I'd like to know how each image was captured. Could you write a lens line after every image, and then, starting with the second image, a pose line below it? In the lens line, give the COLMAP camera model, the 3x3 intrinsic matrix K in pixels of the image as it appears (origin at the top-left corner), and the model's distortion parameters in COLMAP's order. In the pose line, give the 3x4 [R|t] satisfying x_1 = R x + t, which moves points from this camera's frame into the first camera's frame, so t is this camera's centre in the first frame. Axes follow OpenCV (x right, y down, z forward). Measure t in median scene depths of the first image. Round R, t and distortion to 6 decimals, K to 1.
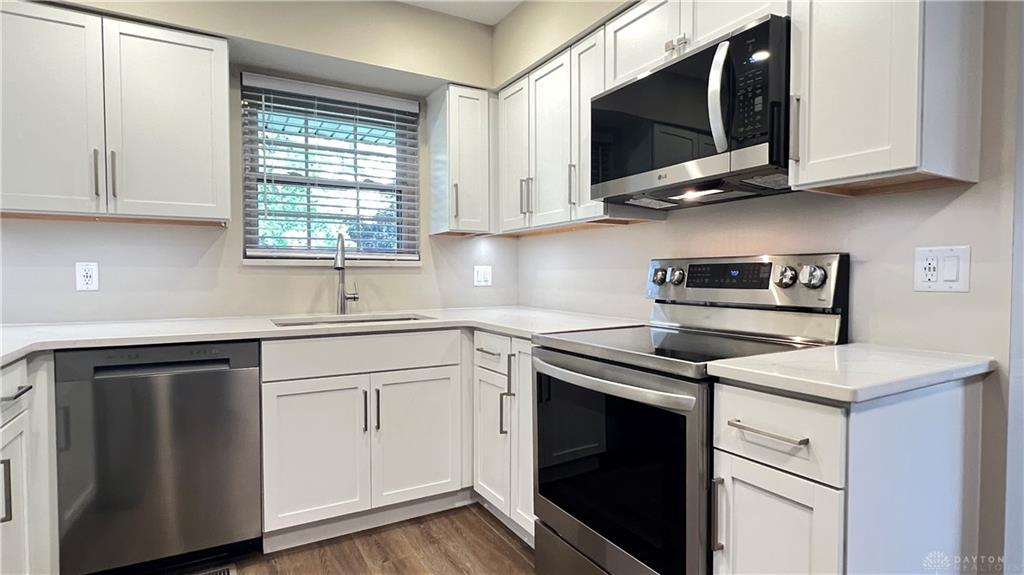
lens RADIAL K [[517.7, 0, 511.0], [0, 517.7, 288.7], [0, 0, 1]] dist [0.004214, 0.000385]
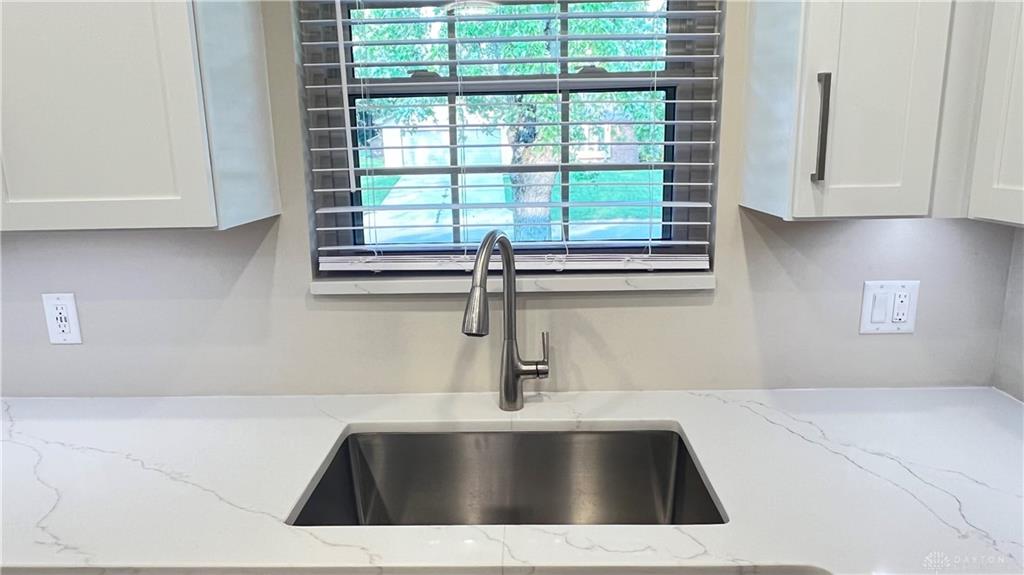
lens RADIAL K [[671.5, 0, 510.6], [0, 671.5, 289.7], [0, 0, 1]] dist [-0.000823, -0.000057]
pose [[0.851208, 0.100476, -0.515121, -0.045716], [0.001103, 0.981159, 0.193201, -0.152803], [0.524827, -0.165023, 0.835059, 0.537469]]
